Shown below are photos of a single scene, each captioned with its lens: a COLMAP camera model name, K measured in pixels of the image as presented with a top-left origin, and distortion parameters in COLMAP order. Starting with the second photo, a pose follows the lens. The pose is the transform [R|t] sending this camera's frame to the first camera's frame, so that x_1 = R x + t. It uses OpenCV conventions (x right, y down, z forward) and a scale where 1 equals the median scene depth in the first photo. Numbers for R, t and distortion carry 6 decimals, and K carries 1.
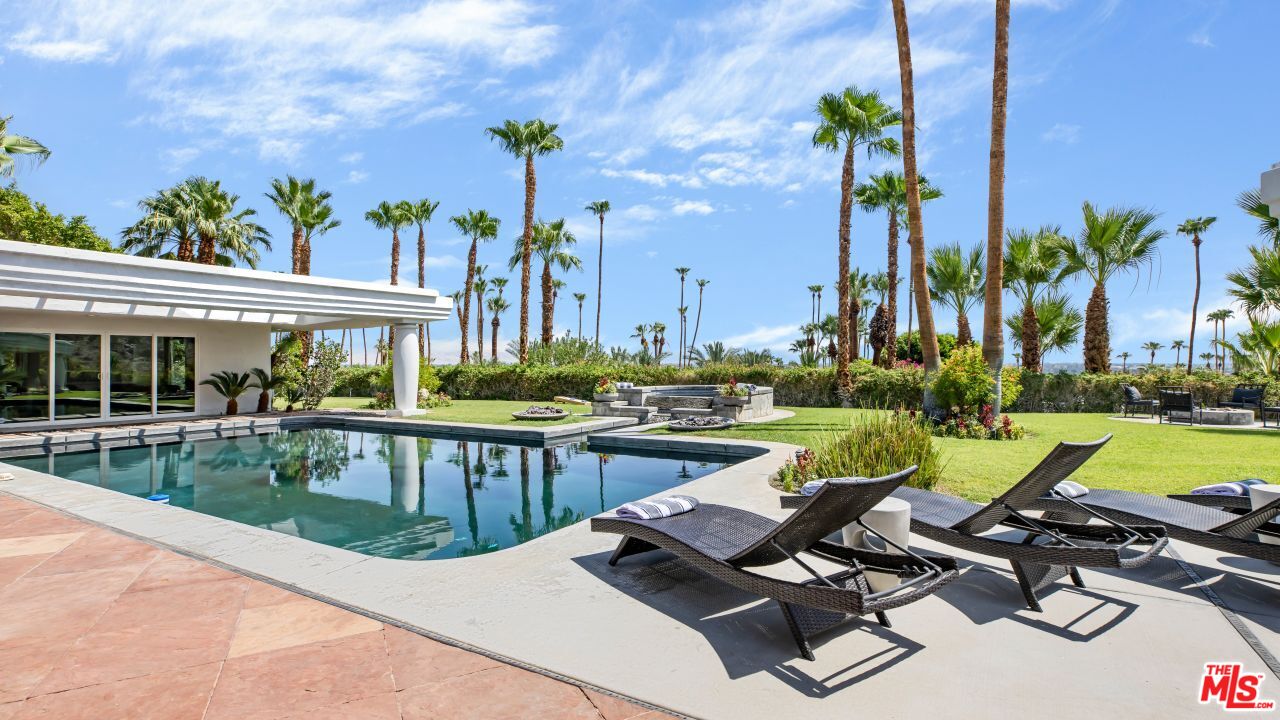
lens RADIAL K [[607.0, 0, 662.3], [0, 607.0, 350.9], [0, 0, 1]] dist [0.000321, 0.000214]
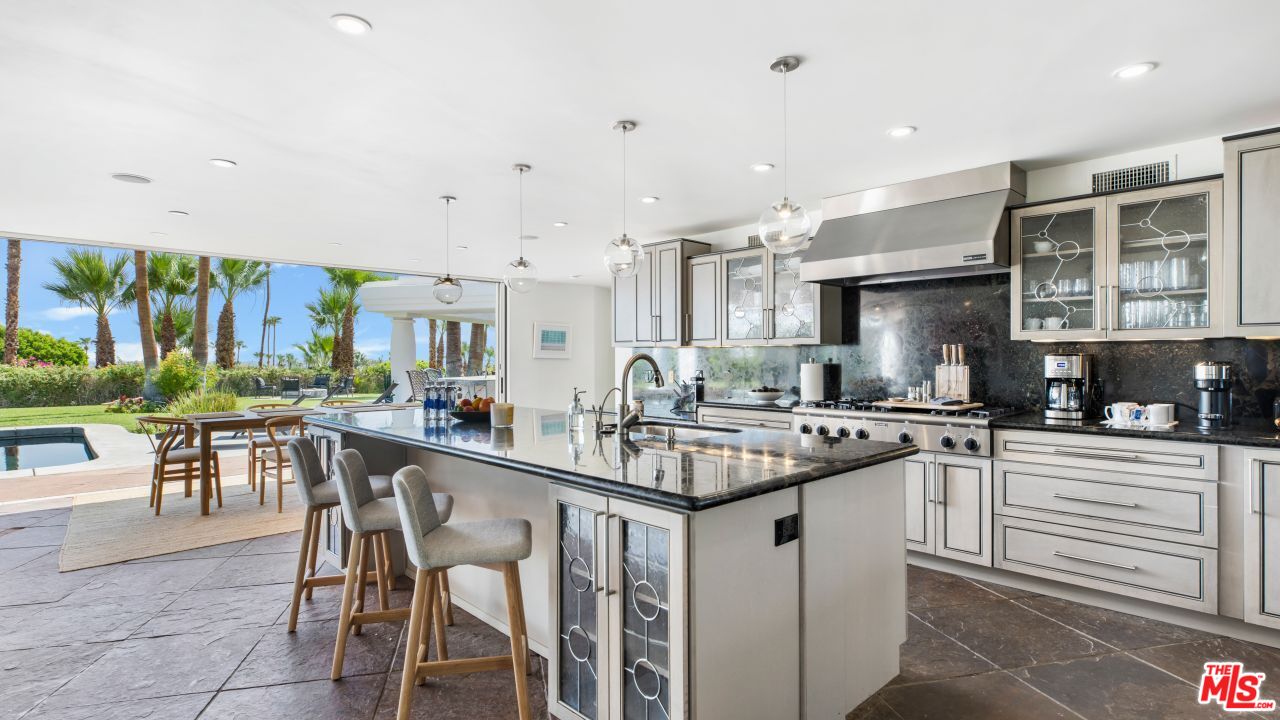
lens RADIAL K [[632.2, 0, 640.0], [0, 632.2, 360.0], [0, 0, 1]] dist [0.006859, 0.001474]
pose [[0.282671, 0.000871, 0.959216, -0.328276], [-0.018988, 0.999809, 0.004688, -0.006174], [-0.959029, -0.019539, 0.282634, -0.235743]]
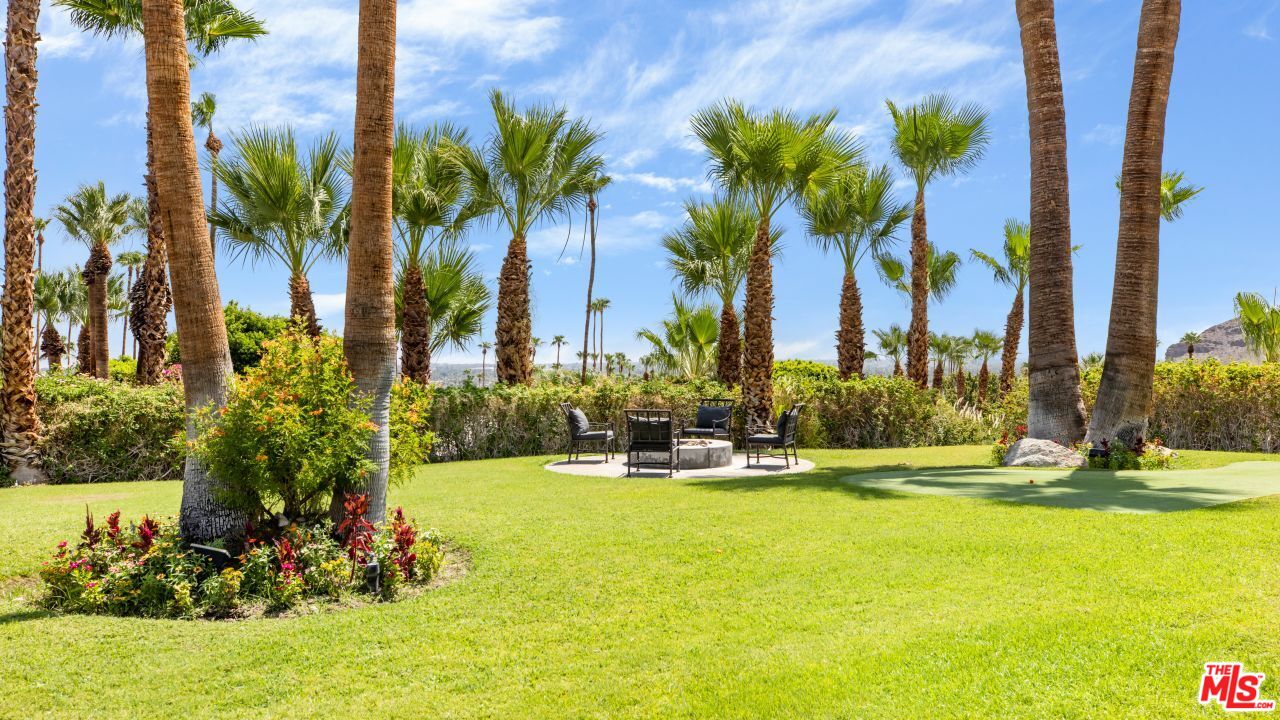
lens RADIAL K [[940.5, 0, 634.3], [0, 940.5, 363.8], [0, 0, 1]] dist [0.004696, 0.004417]
pose [[0.699025, -0.006613, 0.715067, 0.129778], [-0.006531, 0.999857, 0.015631, 0.001242], [-0.715068, -0.015596, 0.698881, 0.253785]]
